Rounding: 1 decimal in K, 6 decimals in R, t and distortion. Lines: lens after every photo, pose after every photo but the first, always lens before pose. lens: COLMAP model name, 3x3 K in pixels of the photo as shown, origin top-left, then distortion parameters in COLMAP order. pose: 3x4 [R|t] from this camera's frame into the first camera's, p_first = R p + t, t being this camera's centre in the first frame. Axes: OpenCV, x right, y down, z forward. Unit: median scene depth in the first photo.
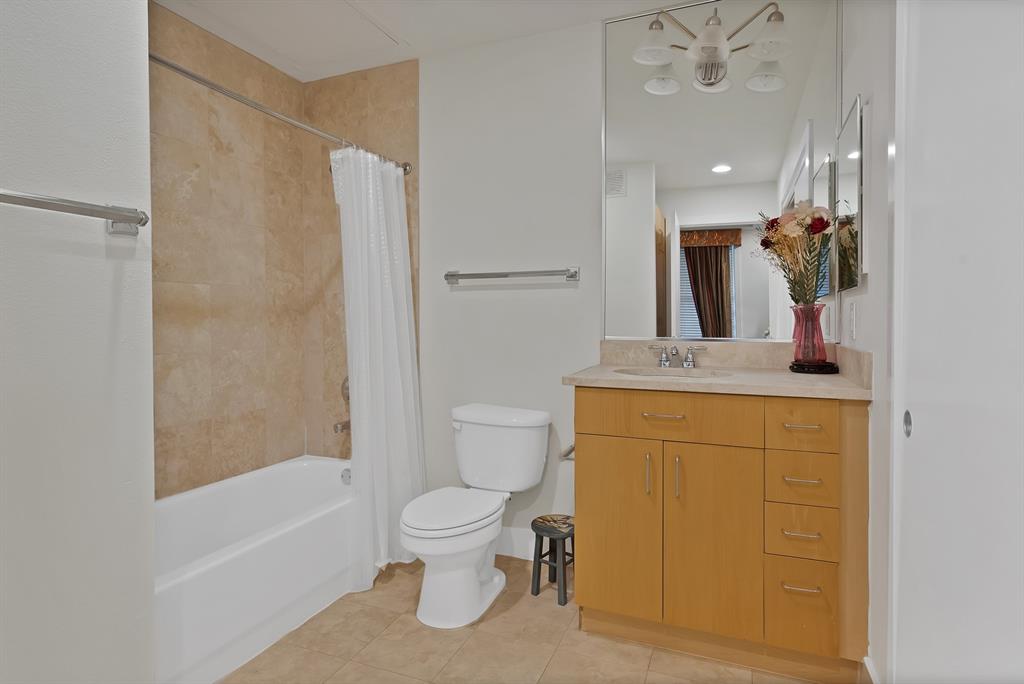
lens RADIAL K [[541.5, 0, 513.0], [0, 541.5, 338.5], [0, 0, 1]] dist [0.021183, -0.000026]
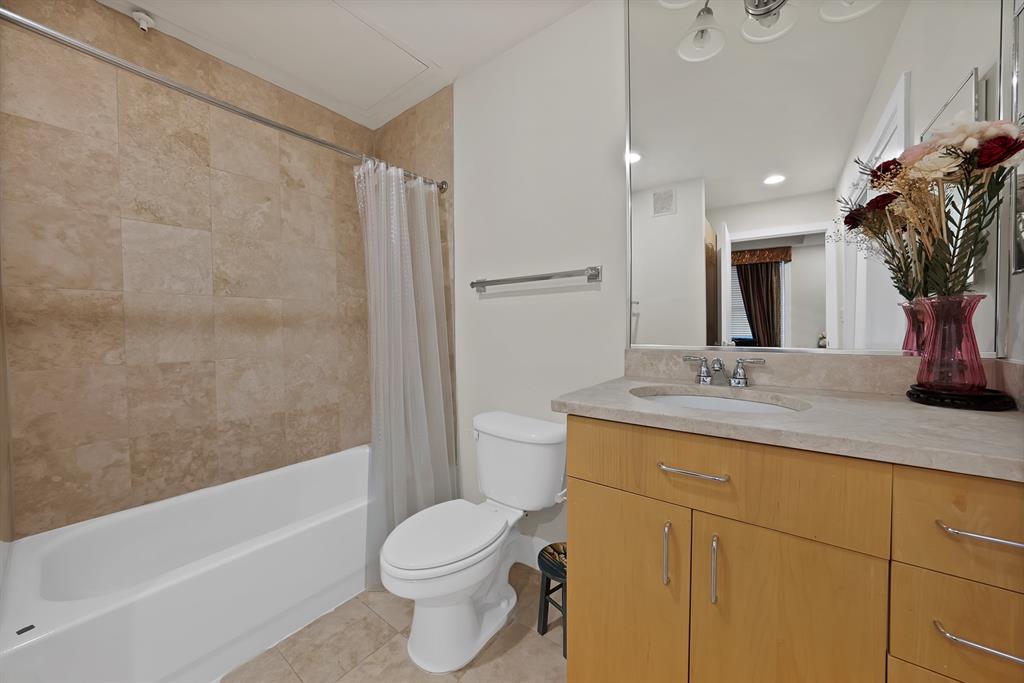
lens RADIAL K [[364.7, 0, 507.3], [0, 364.7, 343.0], [0, 0, 1]] dist [-0.020201, 0.002006]
pose [[0.966502, 0.002391, -0.256649, 0.125918], [-0.001334, 0.999990, 0.004293, -0.008194], [0.256657, -0.003807, 0.966495, 0.382991]]
